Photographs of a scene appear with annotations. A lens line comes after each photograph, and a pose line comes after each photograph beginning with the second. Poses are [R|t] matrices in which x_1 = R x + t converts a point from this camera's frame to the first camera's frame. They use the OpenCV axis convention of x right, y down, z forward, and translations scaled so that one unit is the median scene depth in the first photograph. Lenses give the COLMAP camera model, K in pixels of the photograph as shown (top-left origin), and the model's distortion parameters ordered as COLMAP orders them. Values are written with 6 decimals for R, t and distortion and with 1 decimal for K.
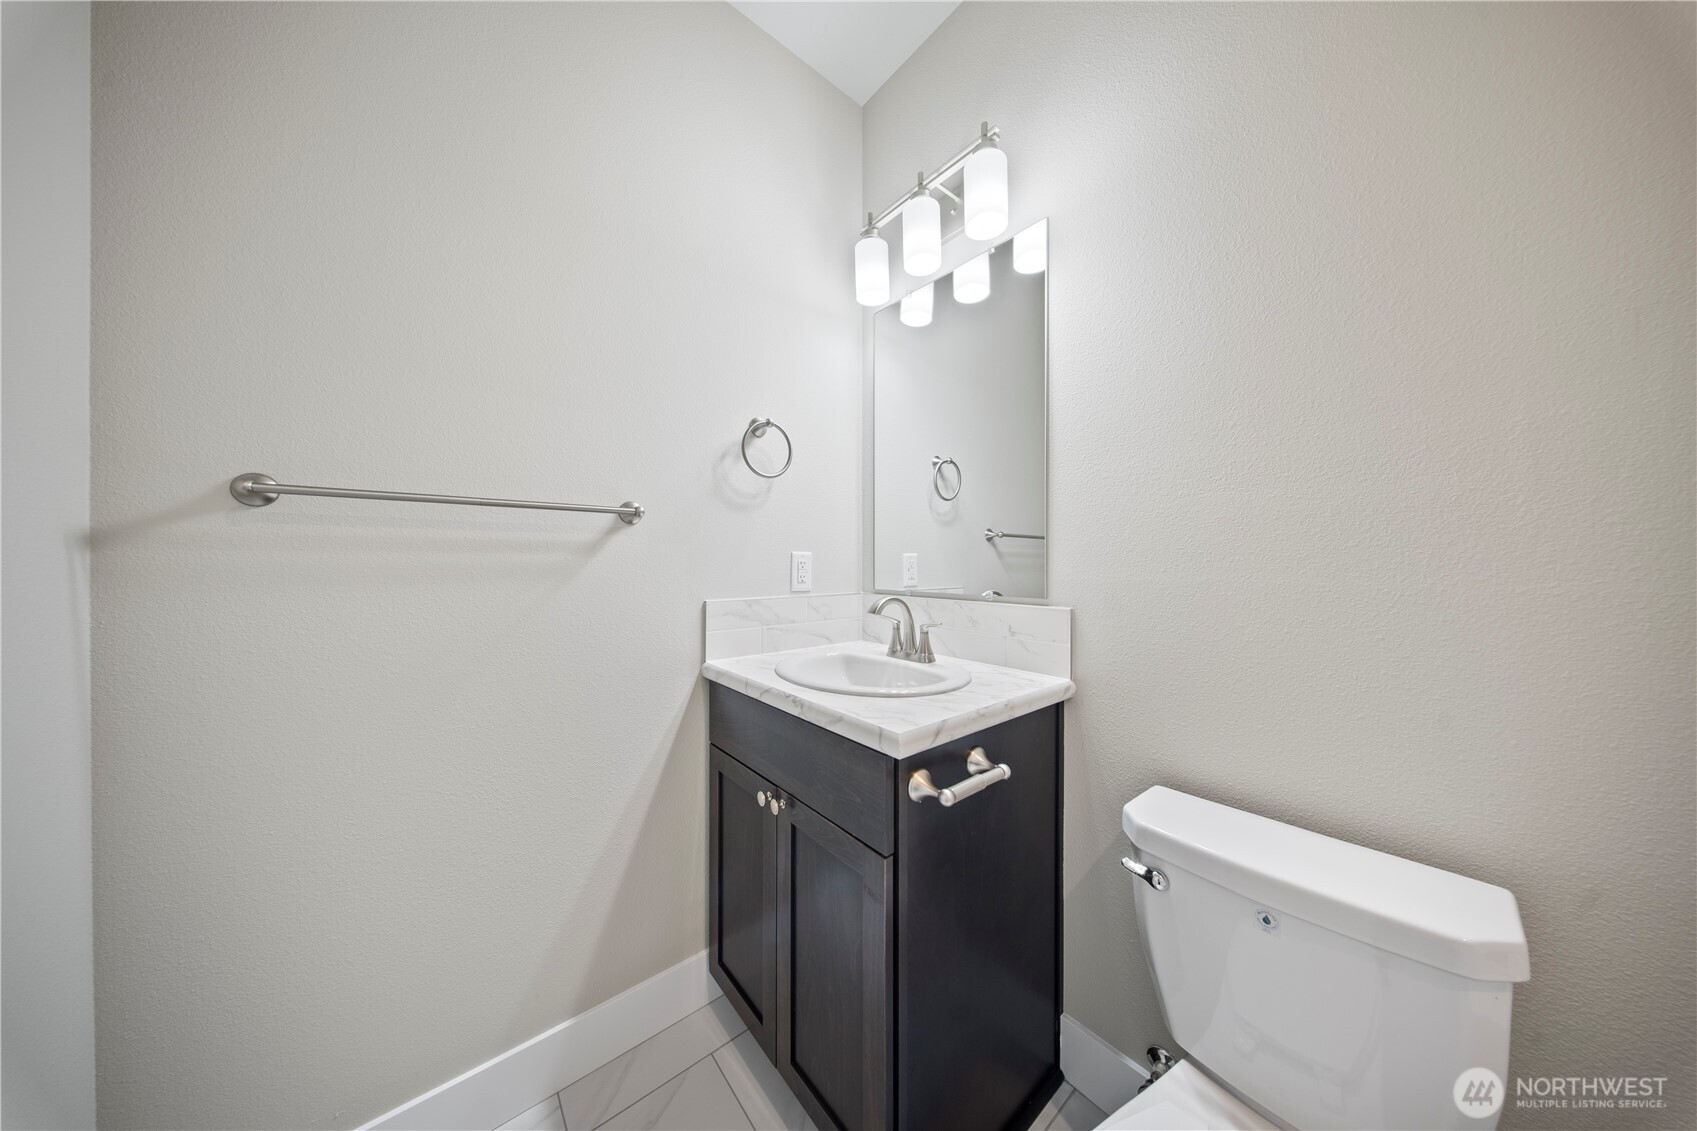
lens RADIAL K [[498.3, 0, 848.5], [0, 498.3, 565.5], [0, 0, 1]] dist [0.001041, -0.001650]
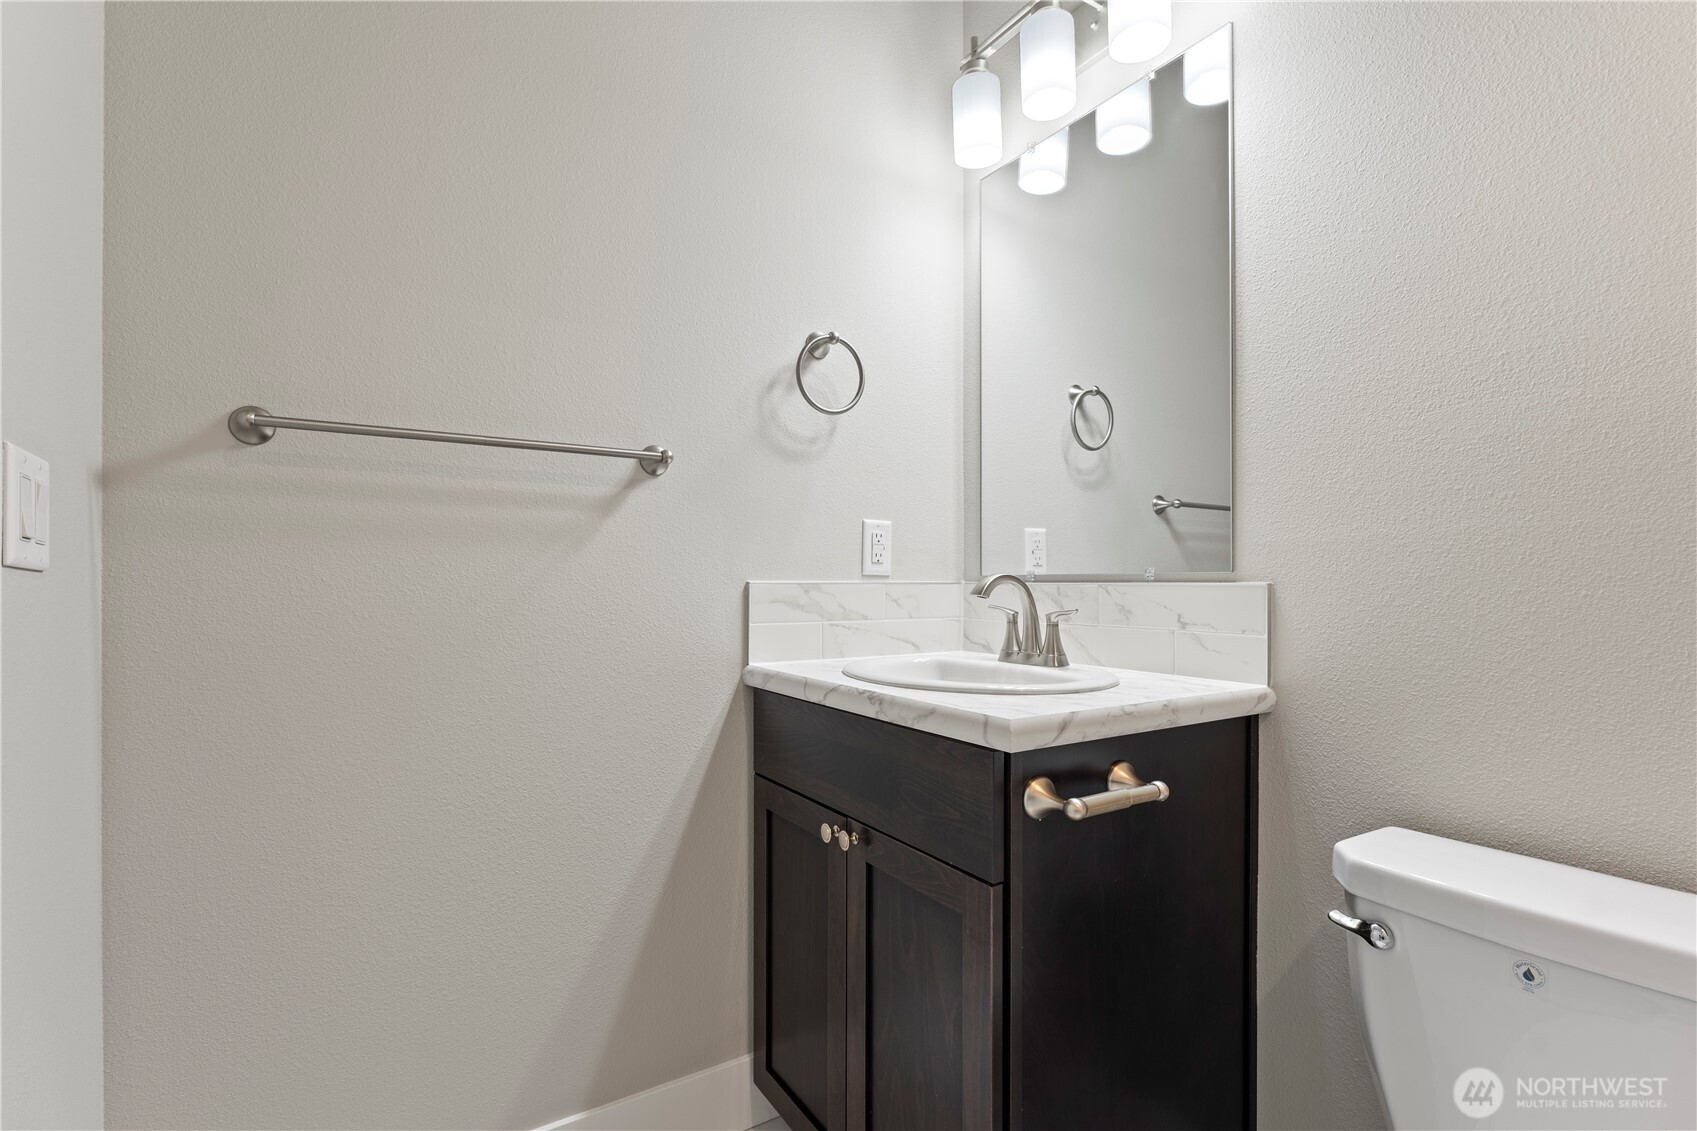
lens RADIAL K [[775.4, 0, 843.2], [0, 775.4, 583.5], [0, 0, 1]] dist [-0.009100, 0.001169]
pose [[0.991488, -0.001051, -0.130195, 0.001897], [0.000768, 0.999997, -0.002222, 0.080178], [0.130197, 0.002103, 0.991486, -0.124543]]
